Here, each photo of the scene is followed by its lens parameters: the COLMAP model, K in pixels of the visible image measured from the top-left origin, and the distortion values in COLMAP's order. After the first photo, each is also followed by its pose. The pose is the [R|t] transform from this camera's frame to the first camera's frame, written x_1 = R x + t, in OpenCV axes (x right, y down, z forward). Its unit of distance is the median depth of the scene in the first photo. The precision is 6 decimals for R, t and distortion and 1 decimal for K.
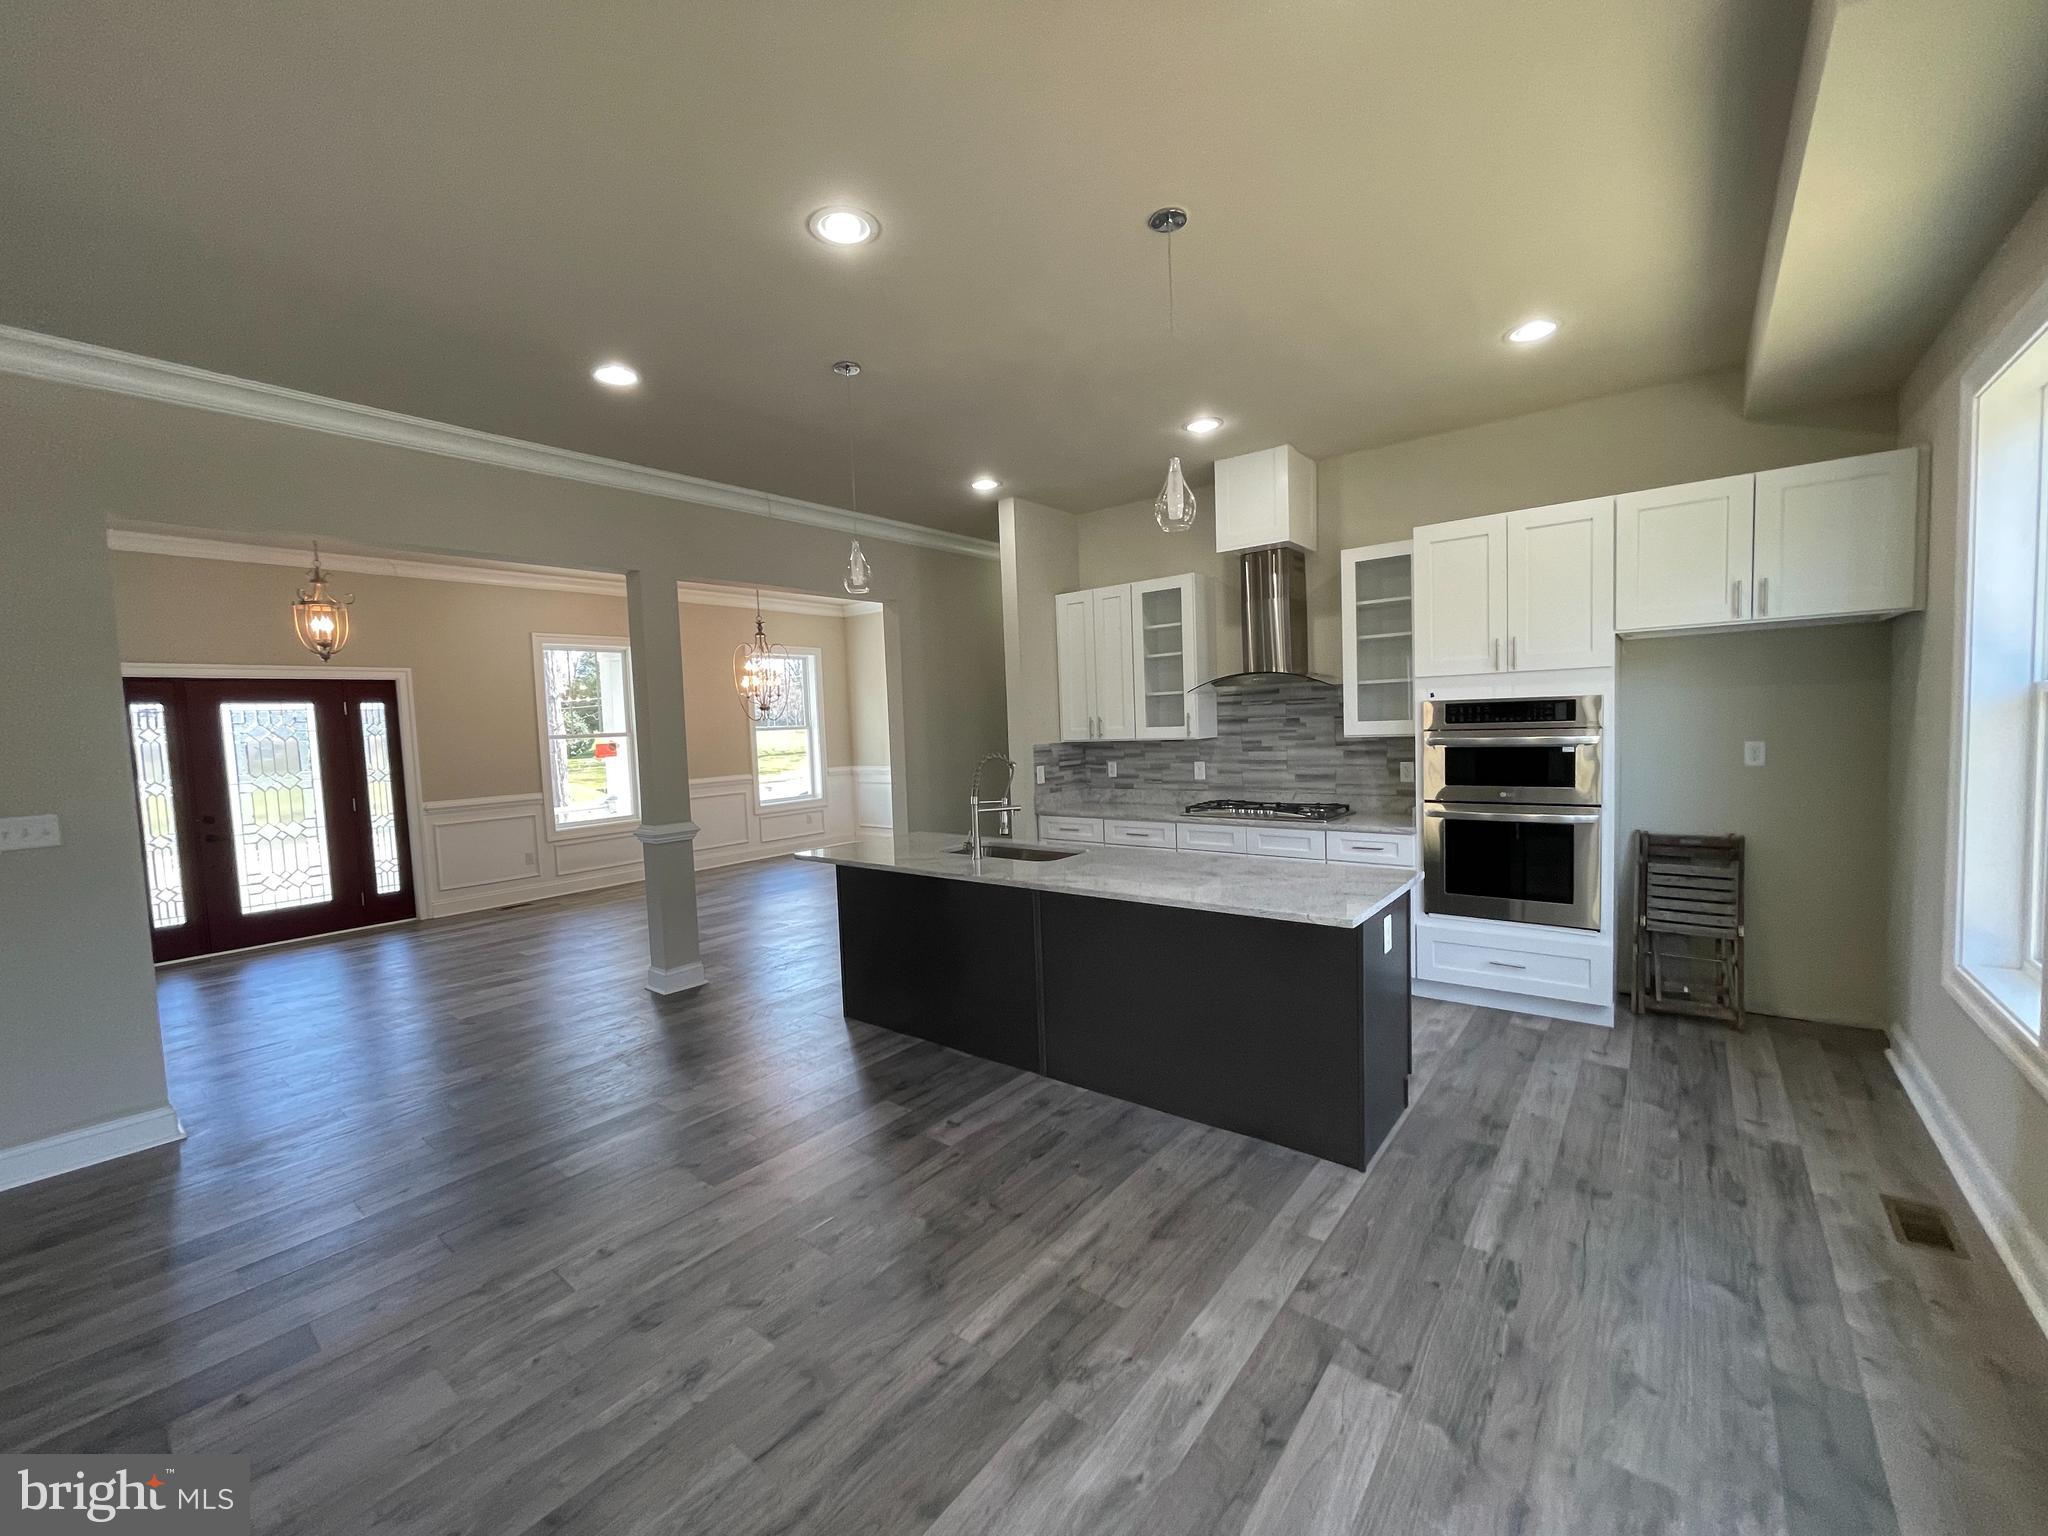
lens RADIAL K [[817.7, 0, 1024.0], [0, 817.7, 768.0], [0, 0, 1]] dist [0.000949, 0.000863]
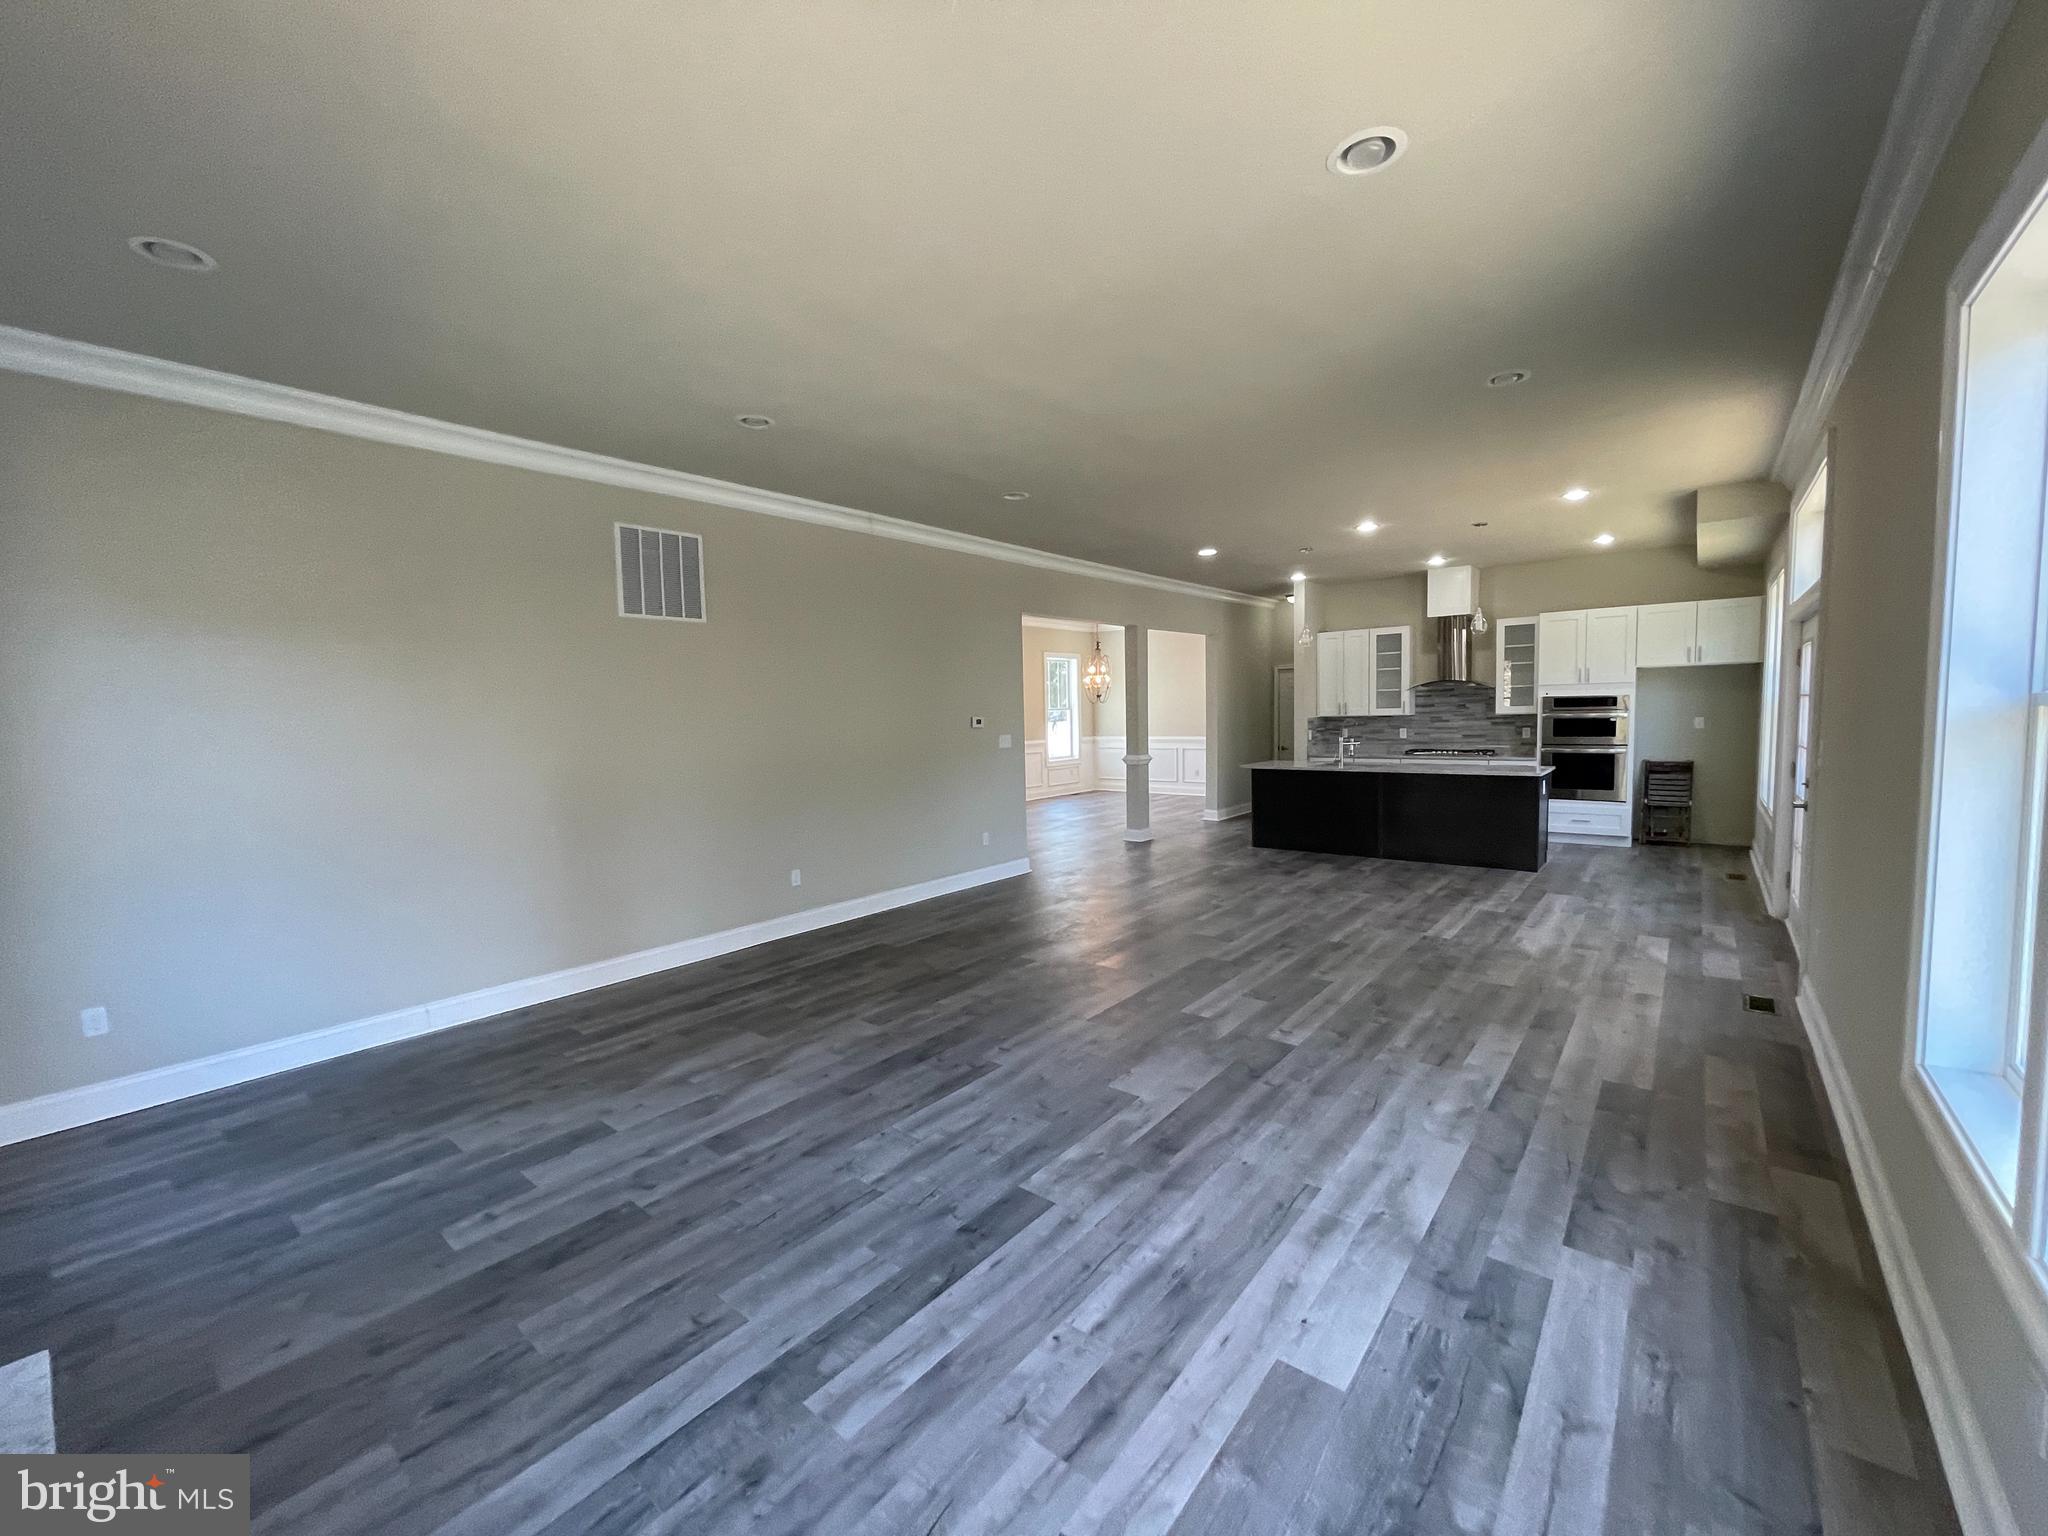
lens RADIAL K [[821.9, 0, 1017.1], [0, 821.9, 770.7], [0, 0, 1]] dist [-0.002582, -0.000054]
pose [[0.999807, 0.013877, -0.013908, -0.865462], [-0.013651, 0.999775, 0.016217, 0.096979], [0.014130, -0.016024, 0.999772, -1.177419]]
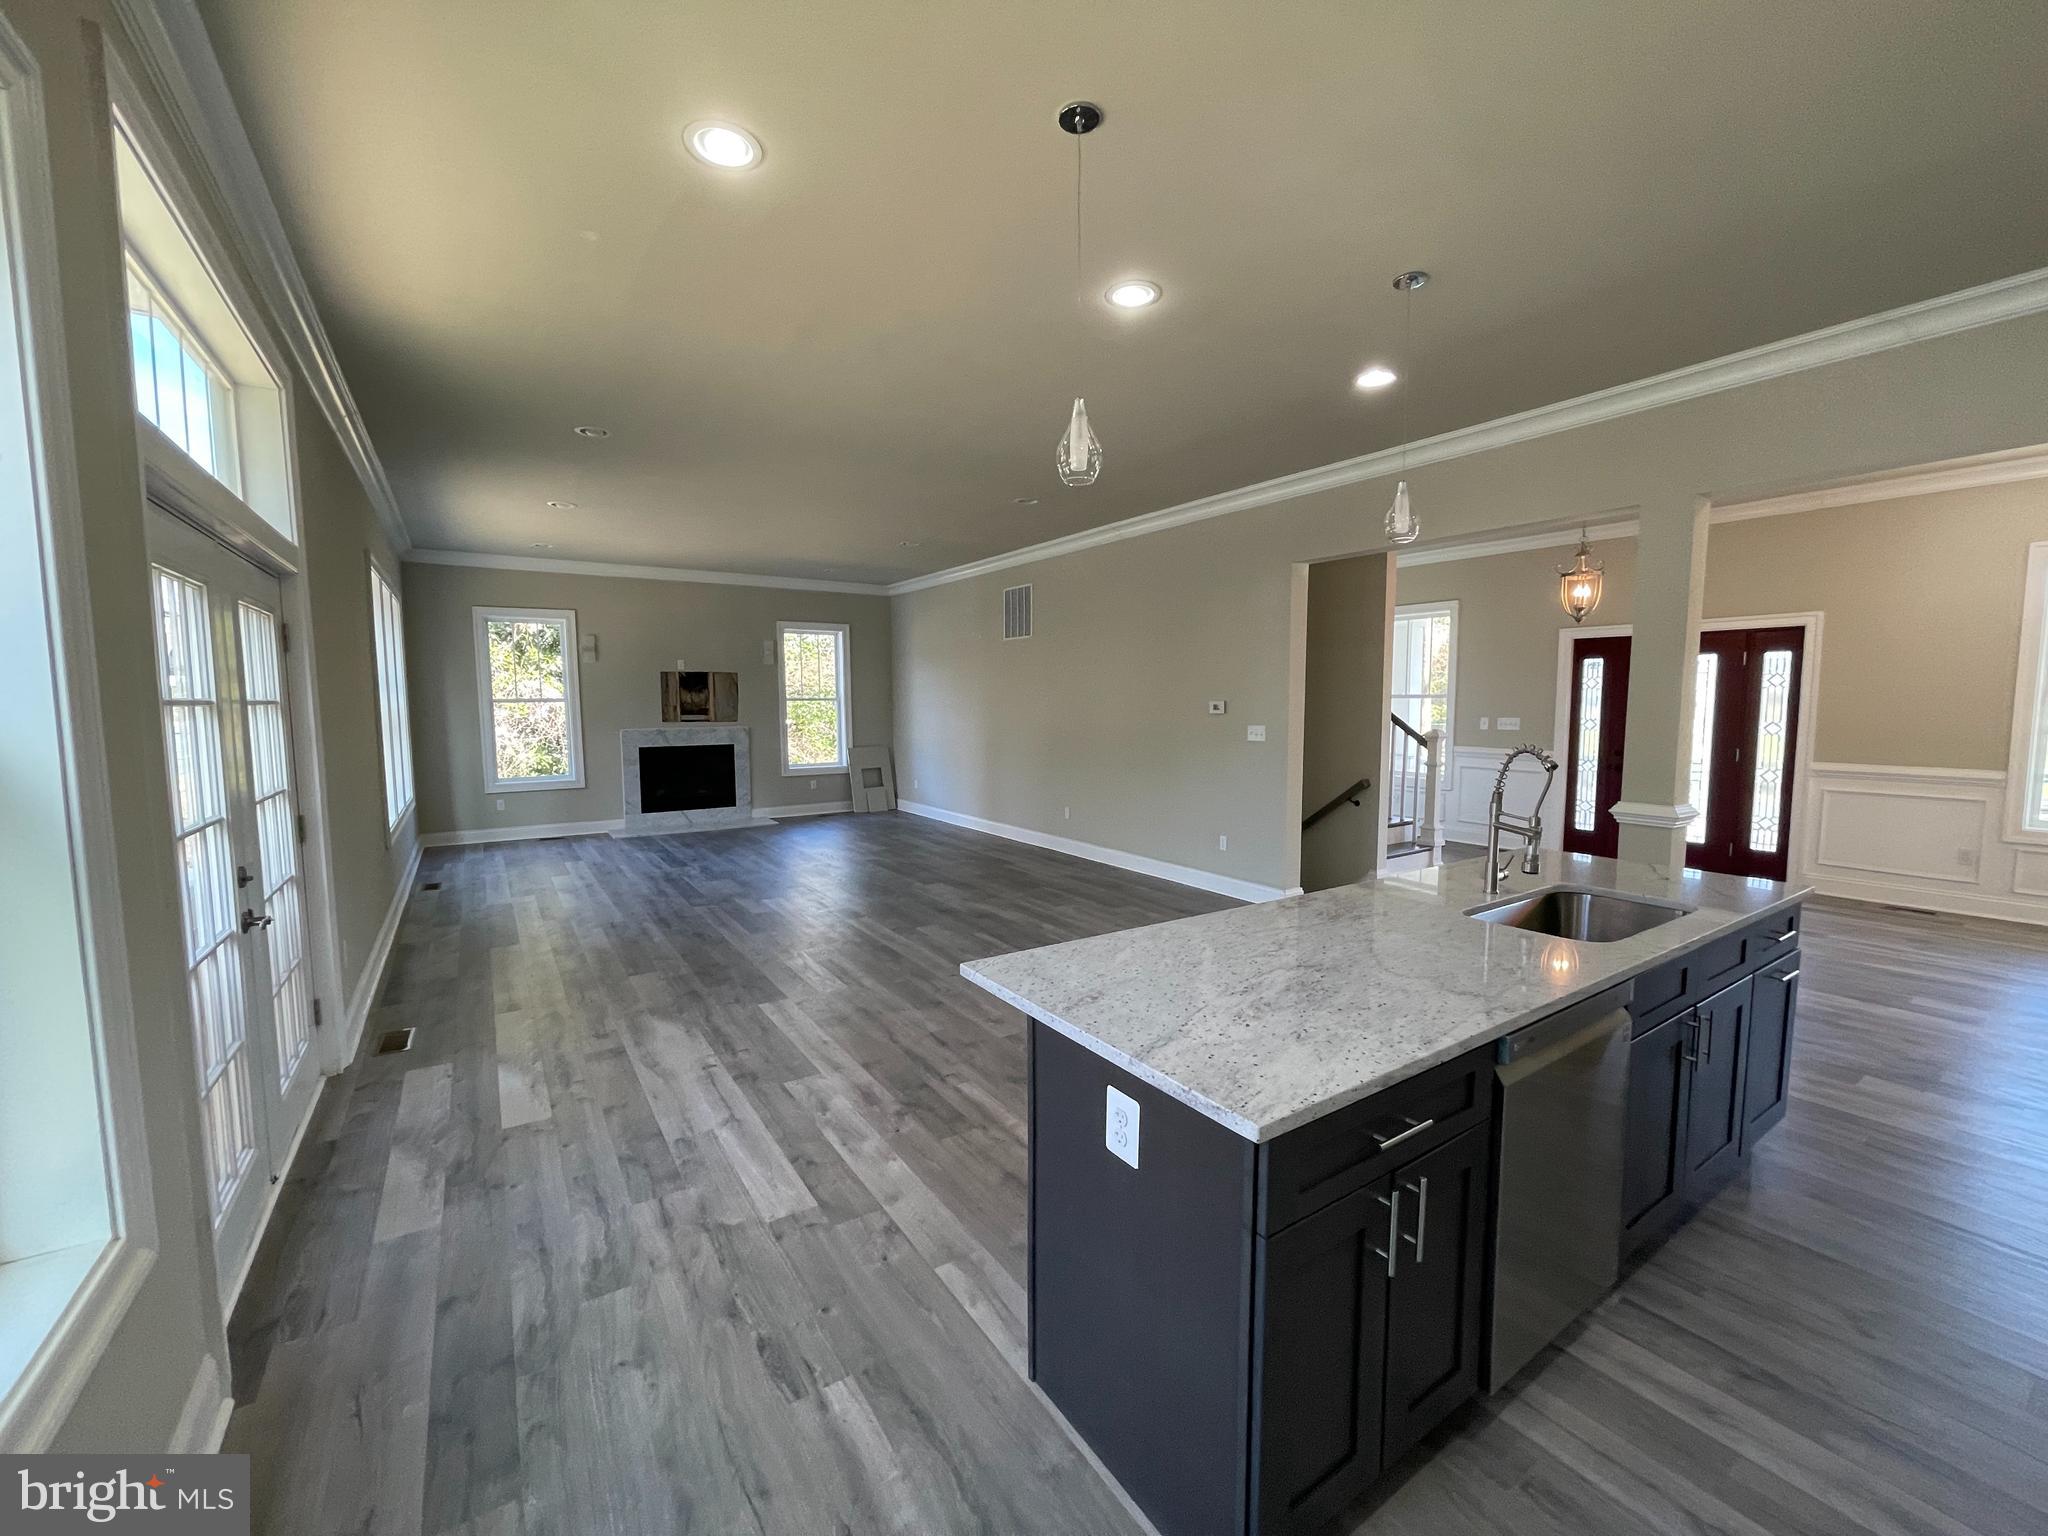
lens RADIAL K [[821.9, 0, 1017.1], [0, 821.9, 770.7], [0, 0, 1]] dist [-0.002582, -0.000054]
pose [[-0.306080, 0.122602, -0.944078, 0.688027], [-0.041574, 0.989005, 0.141915, -0.071990], [0.951098, 0.082686, -0.297618, 0.789463]]
